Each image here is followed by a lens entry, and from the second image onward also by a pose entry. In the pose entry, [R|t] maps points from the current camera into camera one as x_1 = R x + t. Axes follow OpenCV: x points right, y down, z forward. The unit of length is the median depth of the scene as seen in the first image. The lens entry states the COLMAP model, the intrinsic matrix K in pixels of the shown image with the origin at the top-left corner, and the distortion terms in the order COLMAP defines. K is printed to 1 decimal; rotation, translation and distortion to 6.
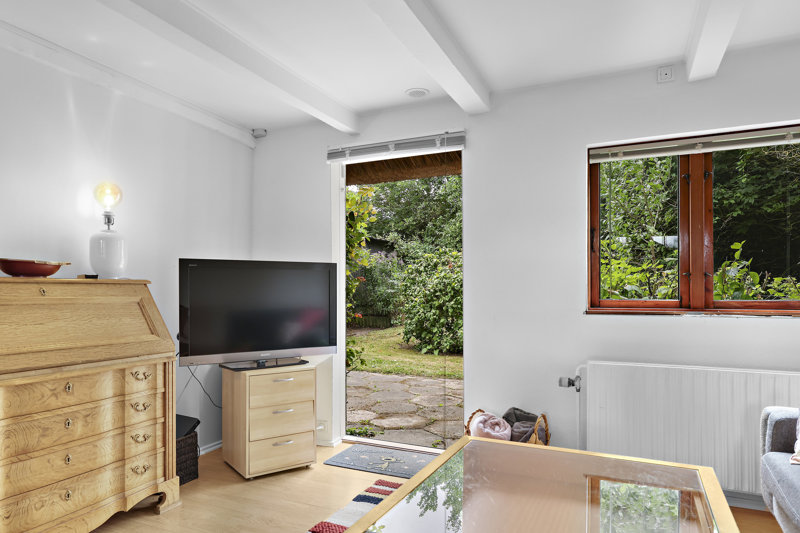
lens RADIAL K [[511.1, 0, 381.2], [0, 511.1, 289.6], [0, 0, 1]] dist [-0.005504, 0.001241]
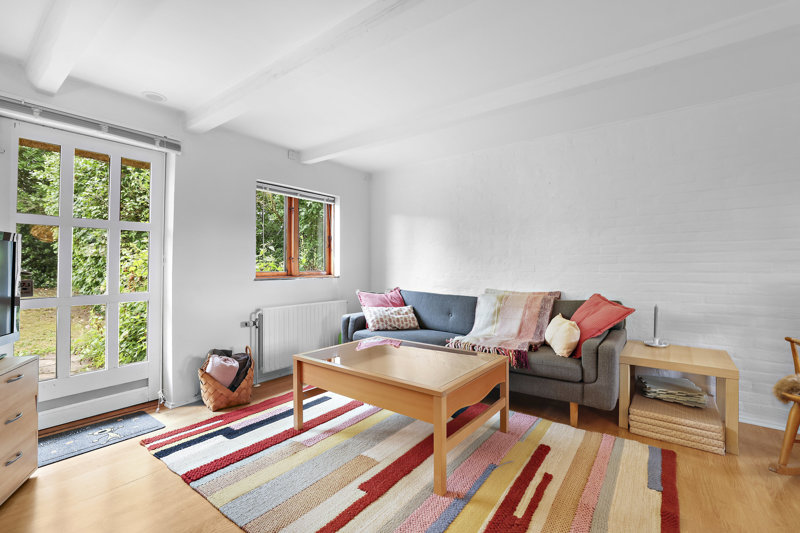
lens RADIAL K [[361.3, 0, 397.2], [0, 361.3, 258.4], [0, 0, 1]] dist [-0.031245, 0.006281]
pose [[0.192871, 0.022638, 0.980963, -0.666391], [-0.004642, 0.999744, -0.022158, -0.001823], [-0.981213, -0.000280, 0.192927, 0.330339]]
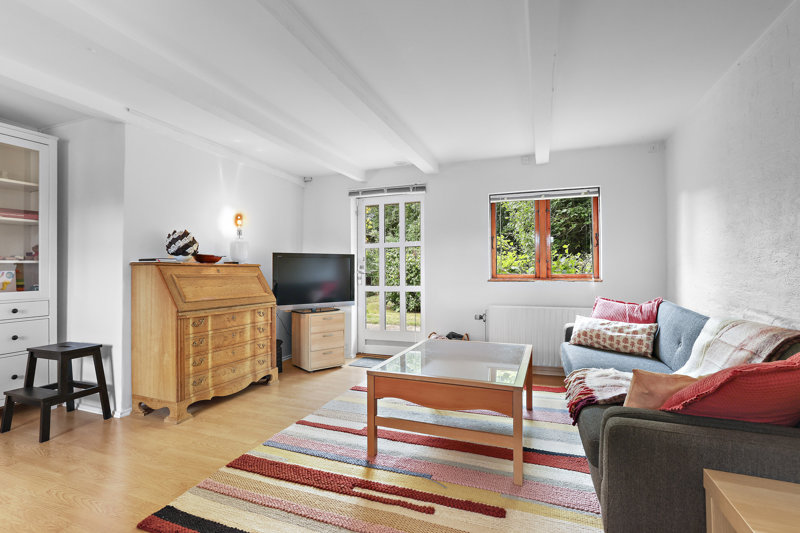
lens RADIAL K [[378.8, 0, 387.4], [0, 378.8, 263.6], [0, 0, 1]] dist [-0.016098, 0.000252]
pose [[0.997657, -0.001051, 0.068411, -0.076528], [0.002151, 0.999869, -0.016020, 0.001615], [-0.068385, 0.016129, 0.997529, -0.402153]]
